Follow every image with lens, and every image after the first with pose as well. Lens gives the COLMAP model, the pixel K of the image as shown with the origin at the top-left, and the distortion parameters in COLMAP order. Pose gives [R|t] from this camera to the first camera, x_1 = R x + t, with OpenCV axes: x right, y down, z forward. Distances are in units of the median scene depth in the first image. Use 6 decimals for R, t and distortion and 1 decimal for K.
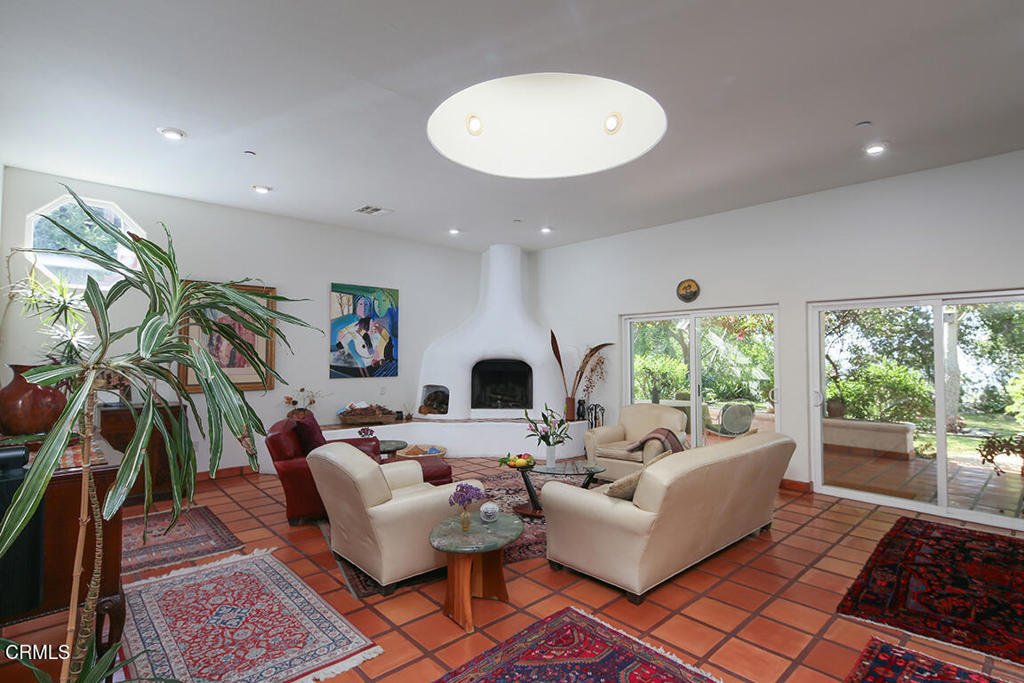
lens RADIAL K [[508.4, 0, 512.0], [0, 508.4, 341.5], [0, 0, 1]] dist [0.017754, 0.000106]
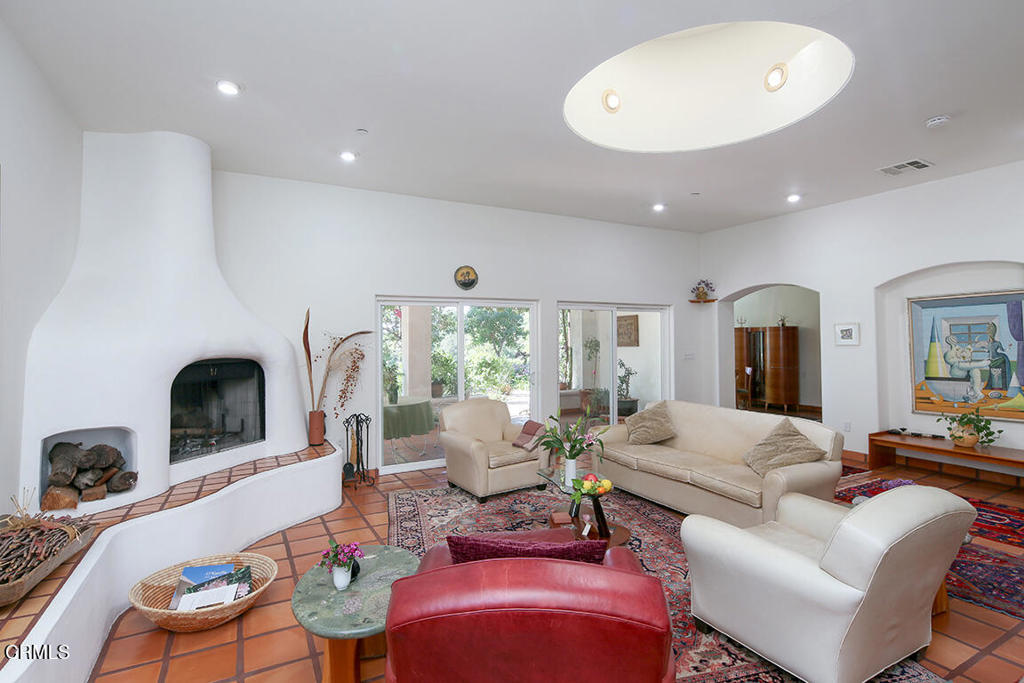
lens RADIAL K [[508.4, 0, 512.0], [0, 508.4, 341.5], [0, 0, 1]] dist [0.017754, 0.000106]
pose [[0.261888, -0.005785, 0.965081, -0.487983], [-0.025331, 0.999596, 0.012866, 0.002846], [-0.964766, -0.027816, 0.261636, 0.608076]]
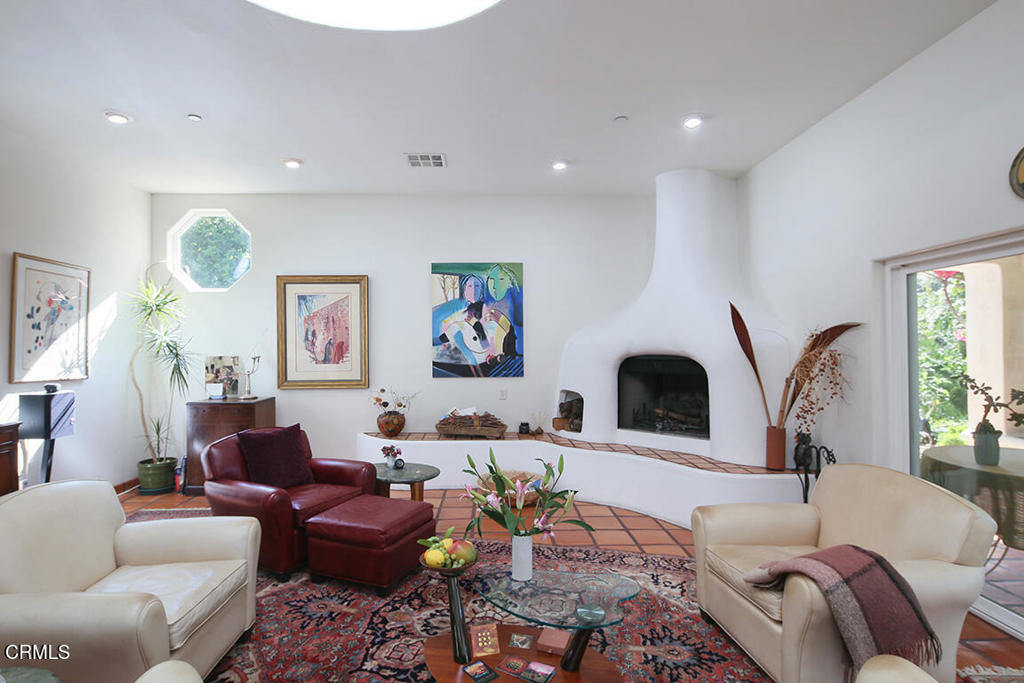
lens RADIAL K [[508.4, 0, 512.0], [0, 508.4, 341.5], [0, 0, 1]] dist [0.017754, 0.000106]
pose [[0.744624, -0.014174, -0.667333, 0.283175], [0.025687, 0.999642, 0.007429, 0.009899], [0.666989, -0.022674, 0.744722, 0.439987]]
